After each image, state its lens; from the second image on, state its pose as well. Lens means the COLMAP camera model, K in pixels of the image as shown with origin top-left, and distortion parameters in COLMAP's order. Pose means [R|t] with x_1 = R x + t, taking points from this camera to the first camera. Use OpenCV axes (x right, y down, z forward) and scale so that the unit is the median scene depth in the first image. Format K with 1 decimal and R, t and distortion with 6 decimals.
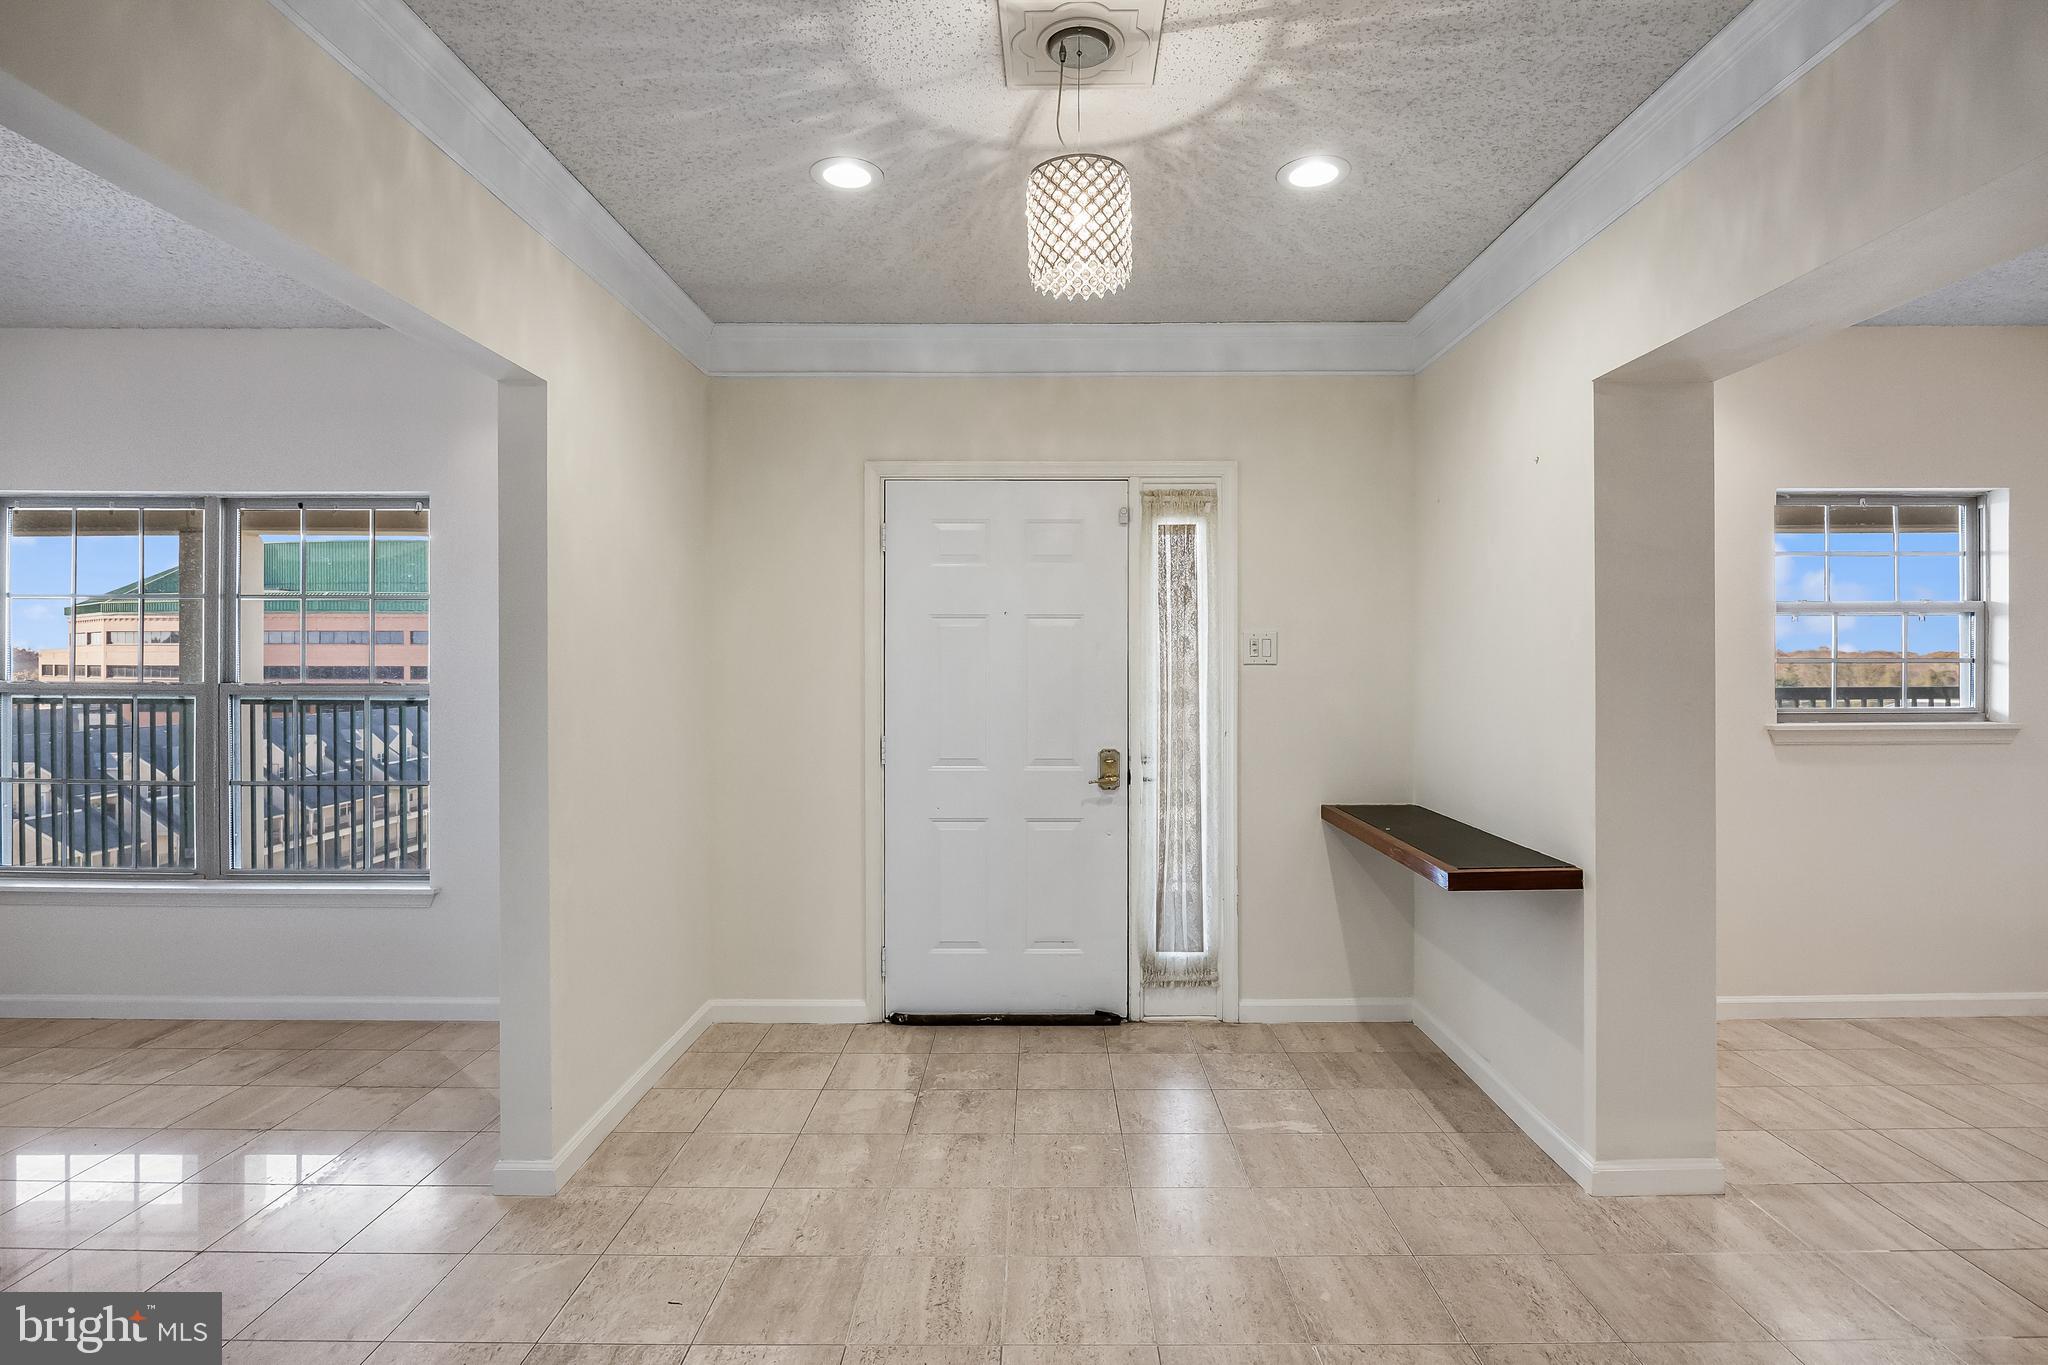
lens RADIAL K [[1070.6, 0, 1023.5], [0, 1070.6, 687.4], [0, 0, 1]] dist [-0.000699, -0.000008]
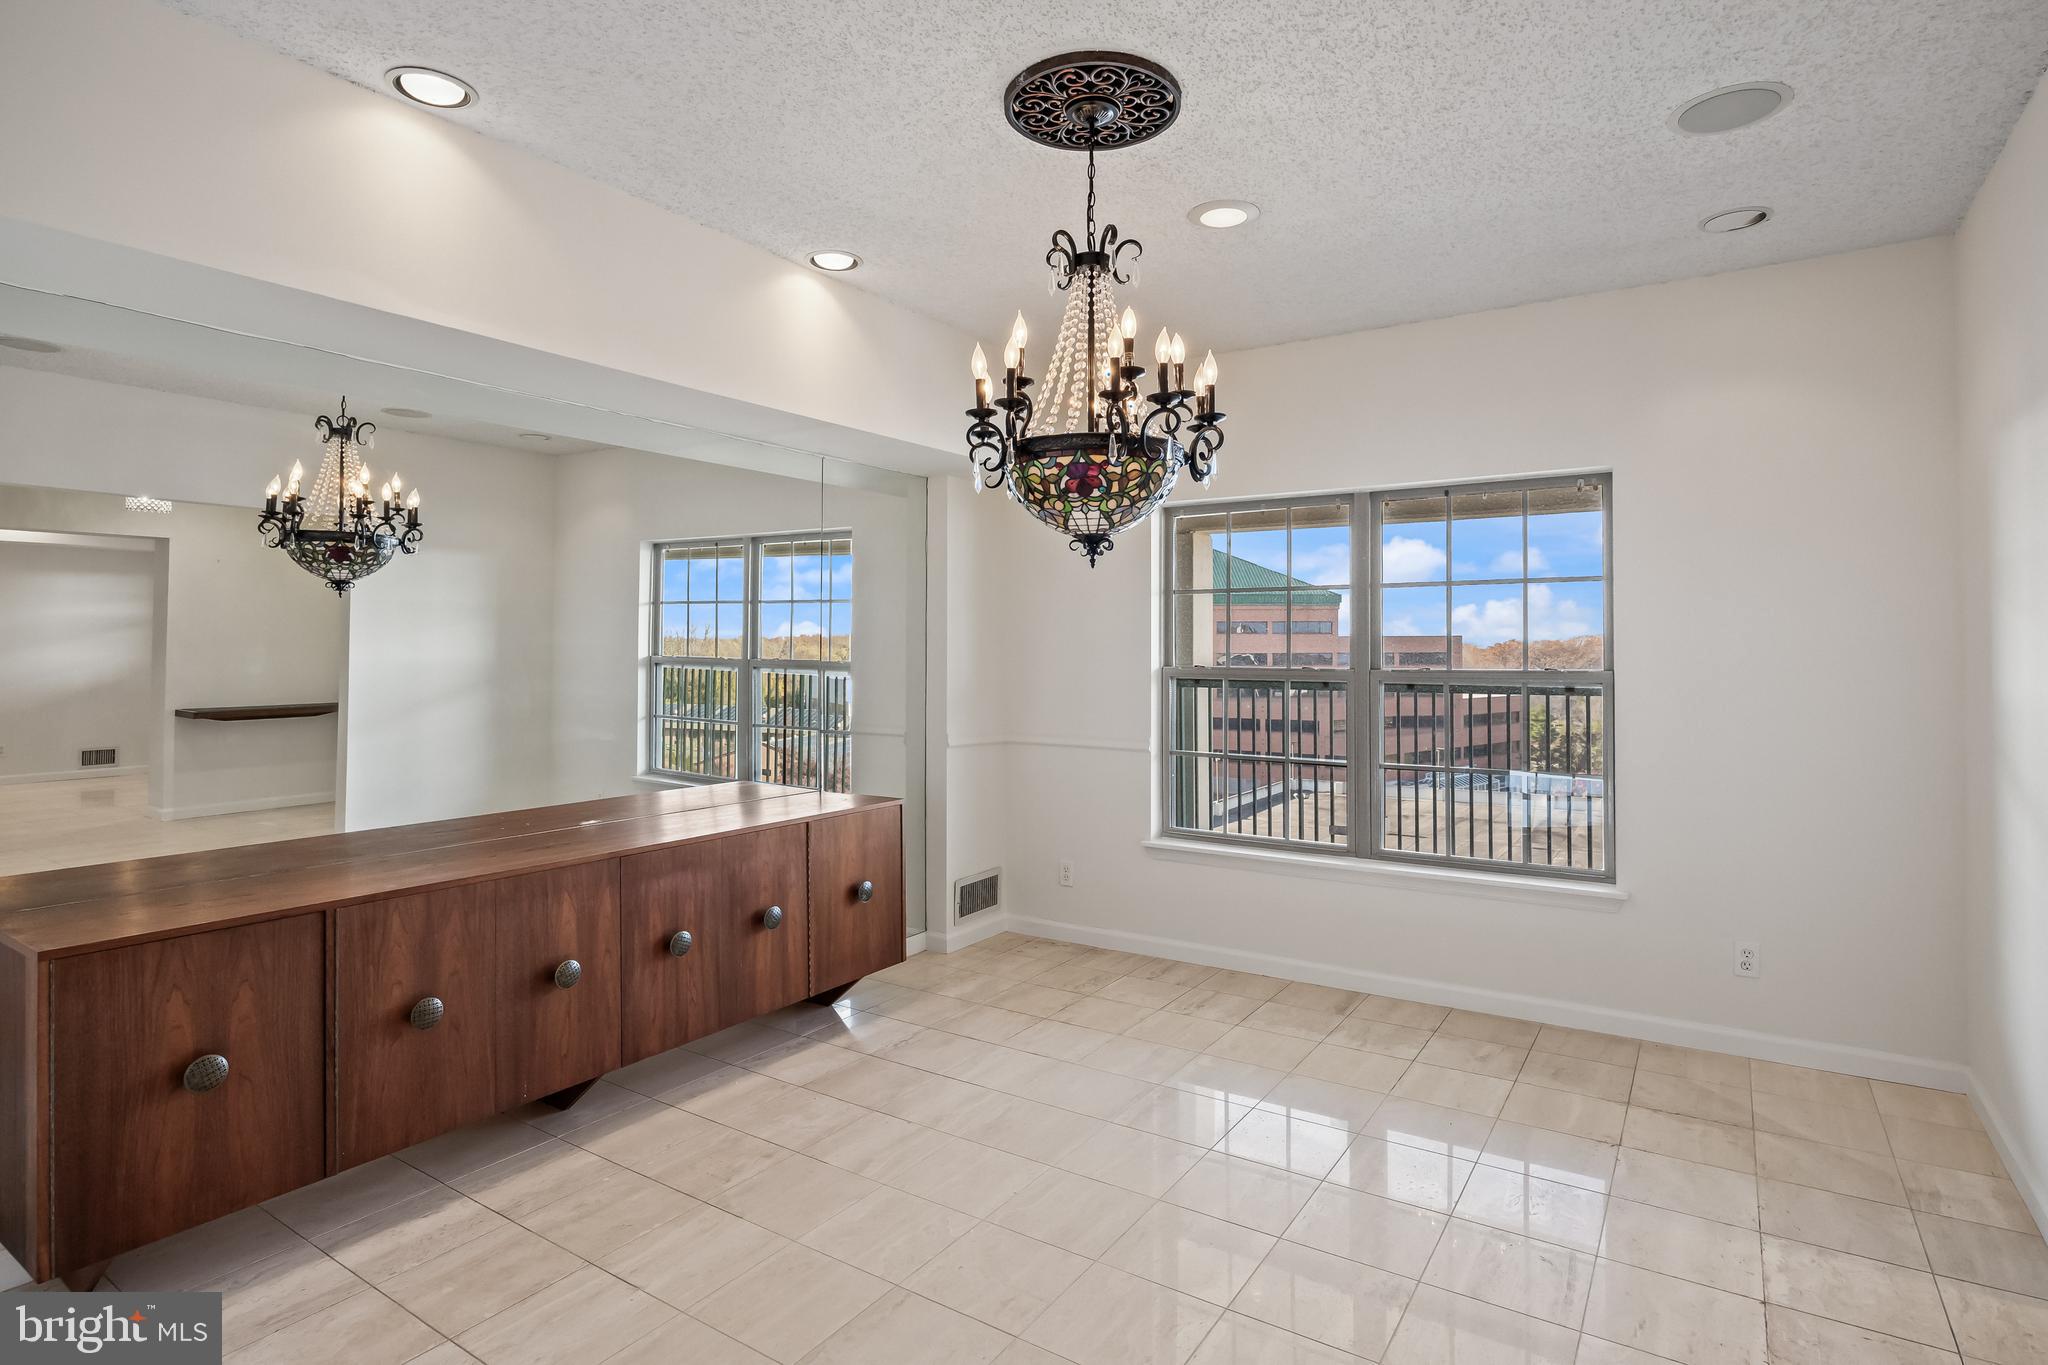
lens RADIAL K [[1070.6, 0, 1020.2], [0, 1070.6, 661.7], [0, 0, 1]] dist [-0.000699, -0.000008]
pose [[0.842010, -0.000151, -0.539462, -0.504693], [-0.004583, 0.999962, -0.007432, -0.003219], [0.539442, 0.008730, 0.841977, -0.065740]]
